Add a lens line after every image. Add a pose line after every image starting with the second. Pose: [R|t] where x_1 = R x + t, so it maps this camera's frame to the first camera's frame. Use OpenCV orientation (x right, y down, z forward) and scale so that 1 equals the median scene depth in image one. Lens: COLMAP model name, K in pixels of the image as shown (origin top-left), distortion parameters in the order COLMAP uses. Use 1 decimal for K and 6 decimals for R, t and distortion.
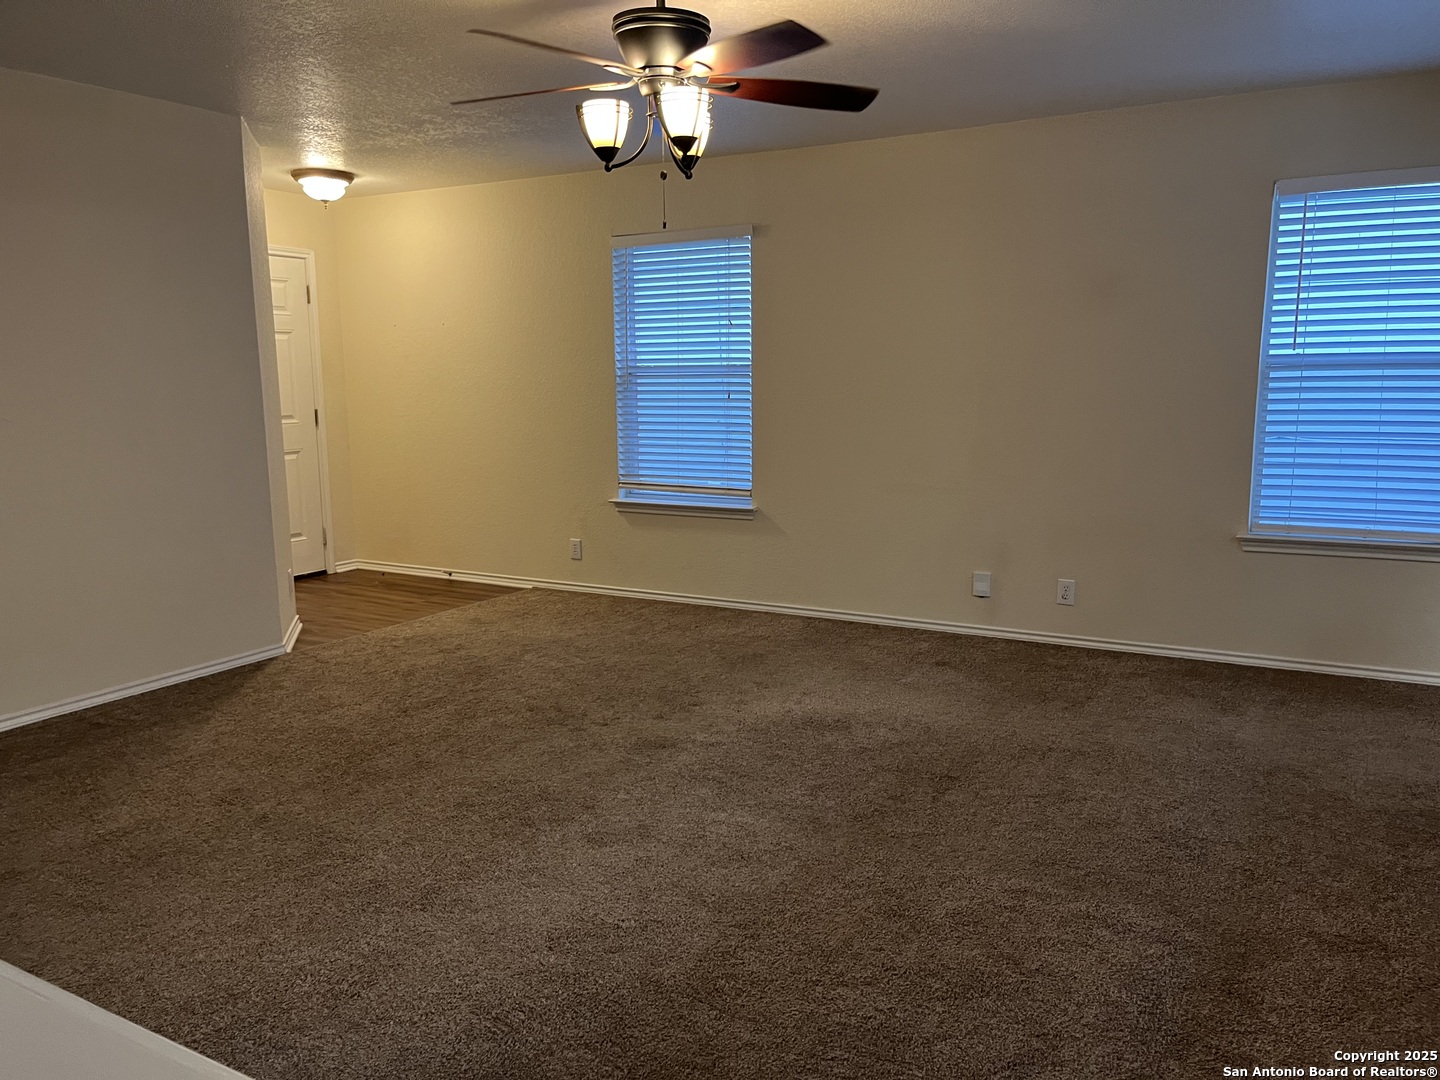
lens RADIAL K [[1097.8, 0, 738.5], [0, 1097.8, 561.0], [0, 0, 1]] dist [0.037601, -0.054707]
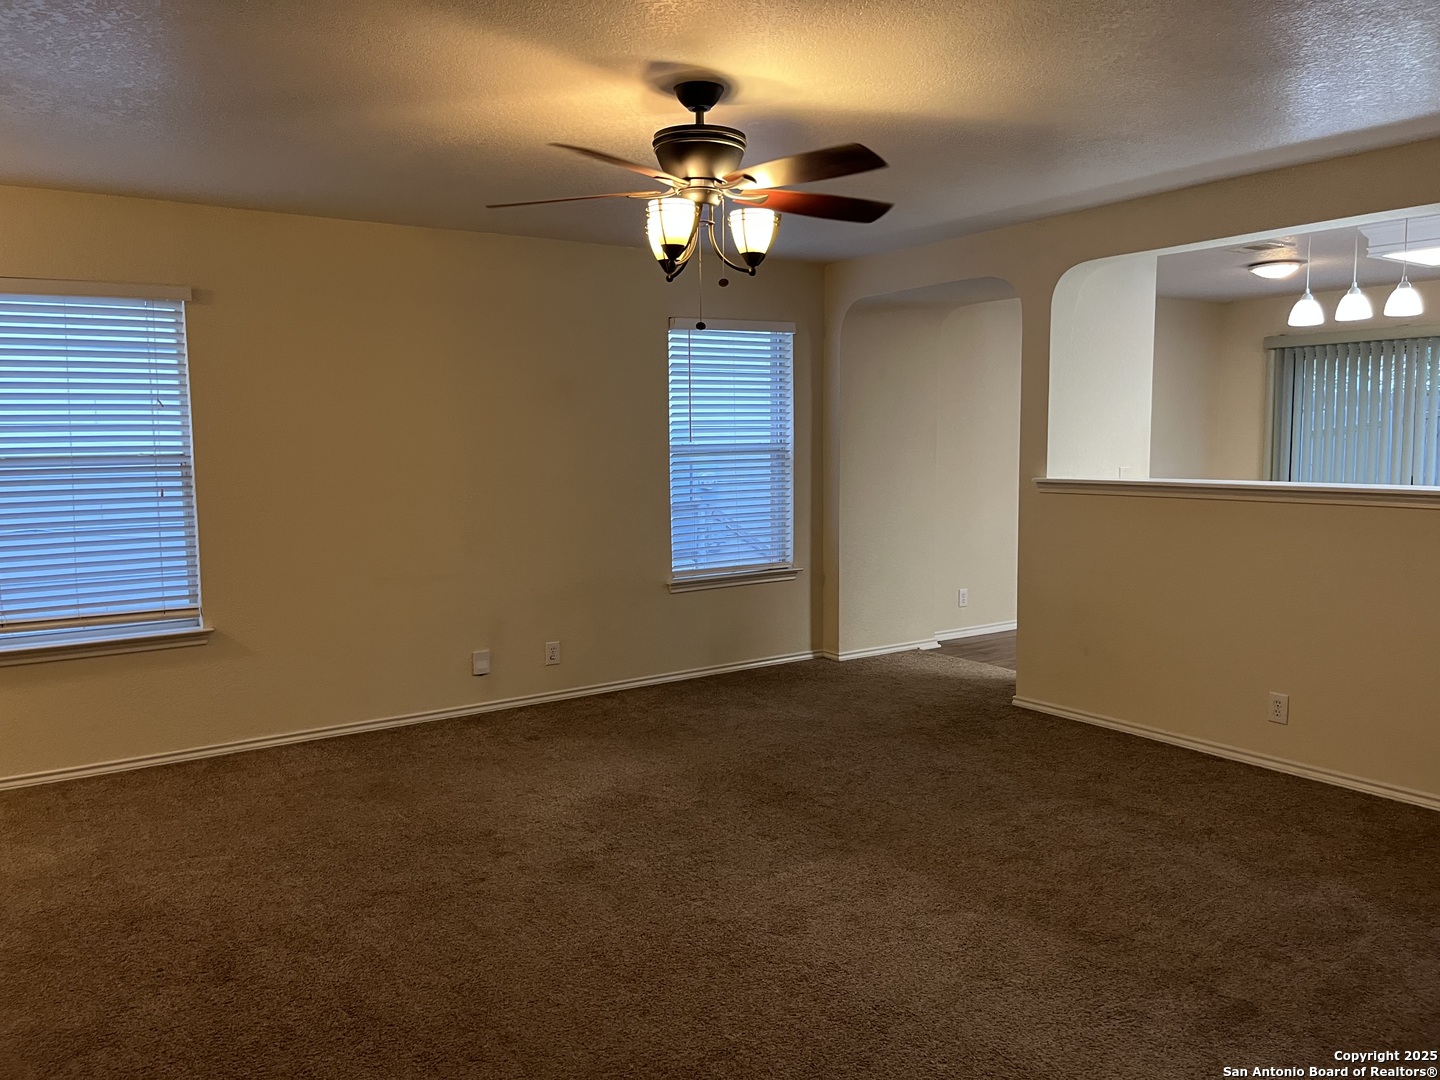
lens RADIAL K [[1097.8, 0, 708.4], [0, 1097.8, 537.8], [0, 0, 1]] dist [0.037601, -0.054707]
pose [[0.450073, -0.079638, 0.889434, -0.636013], [0.160205, 0.987057, 0.007311, -0.072972], [-0.878504, 0.139201, 0.457006, 0.345456]]
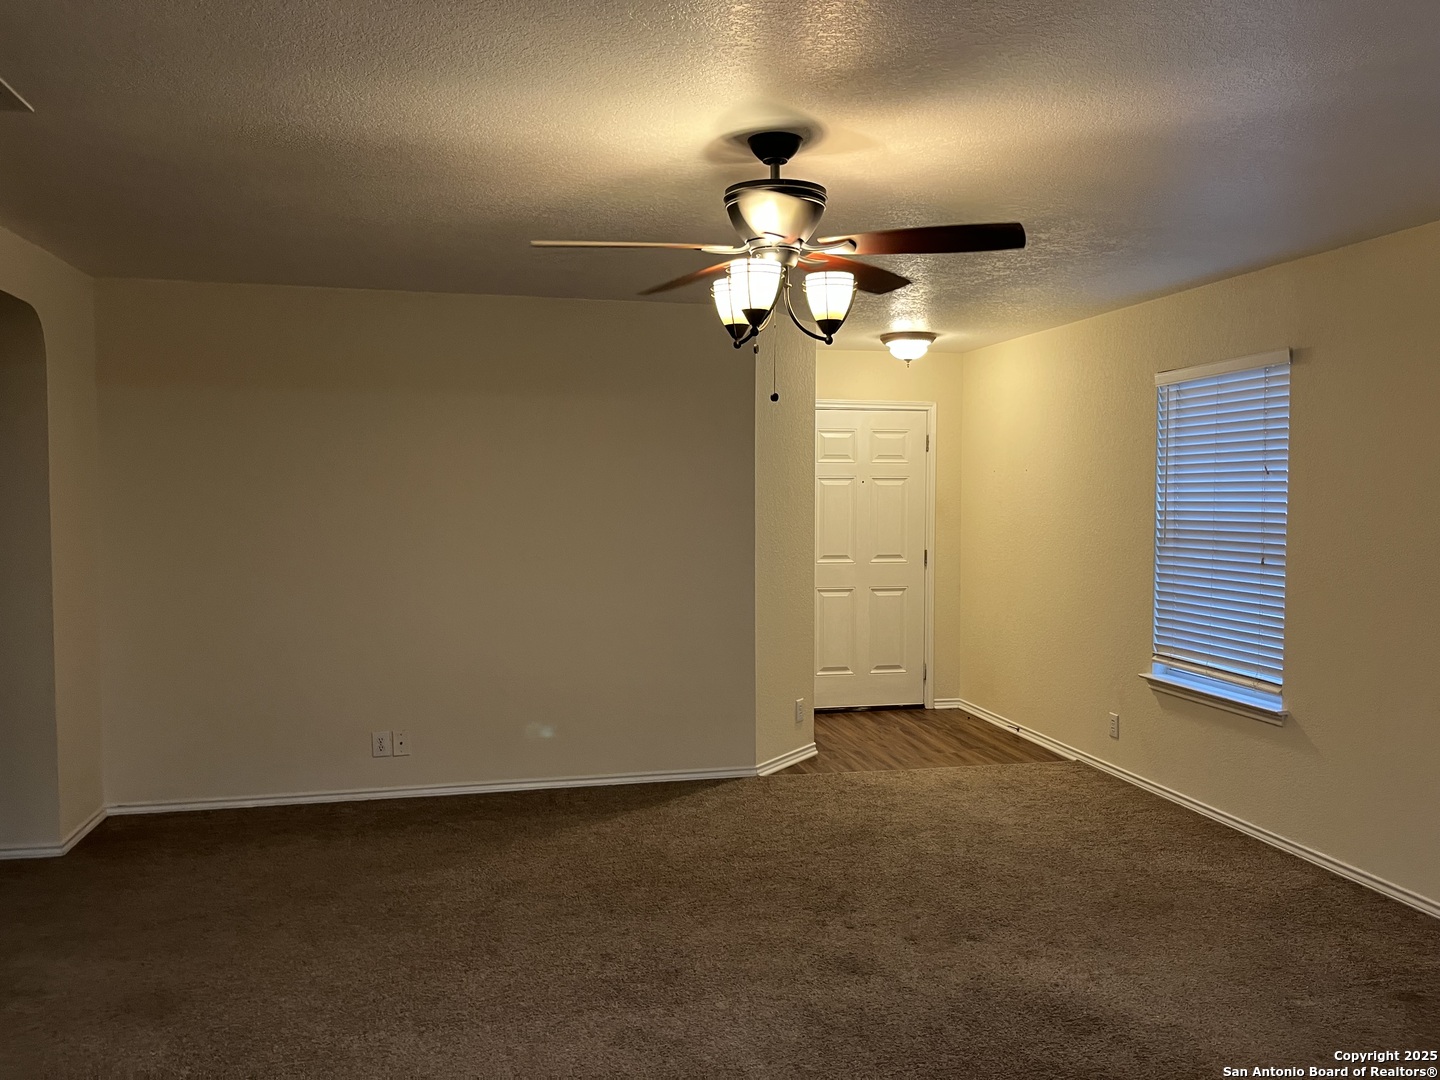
lens RADIAL K [[1097.8, 0, 716.5], [0, 1097.8, 540.4], [0, 0, 1]] dist [0.037601, -0.054707]
pose [[0.656615, 0.041243, -0.753097, 0.383781], [-0.136620, 0.988490, -0.064983, -0.072741], [0.741749, 0.145557, 0.654692, 0.233951]]
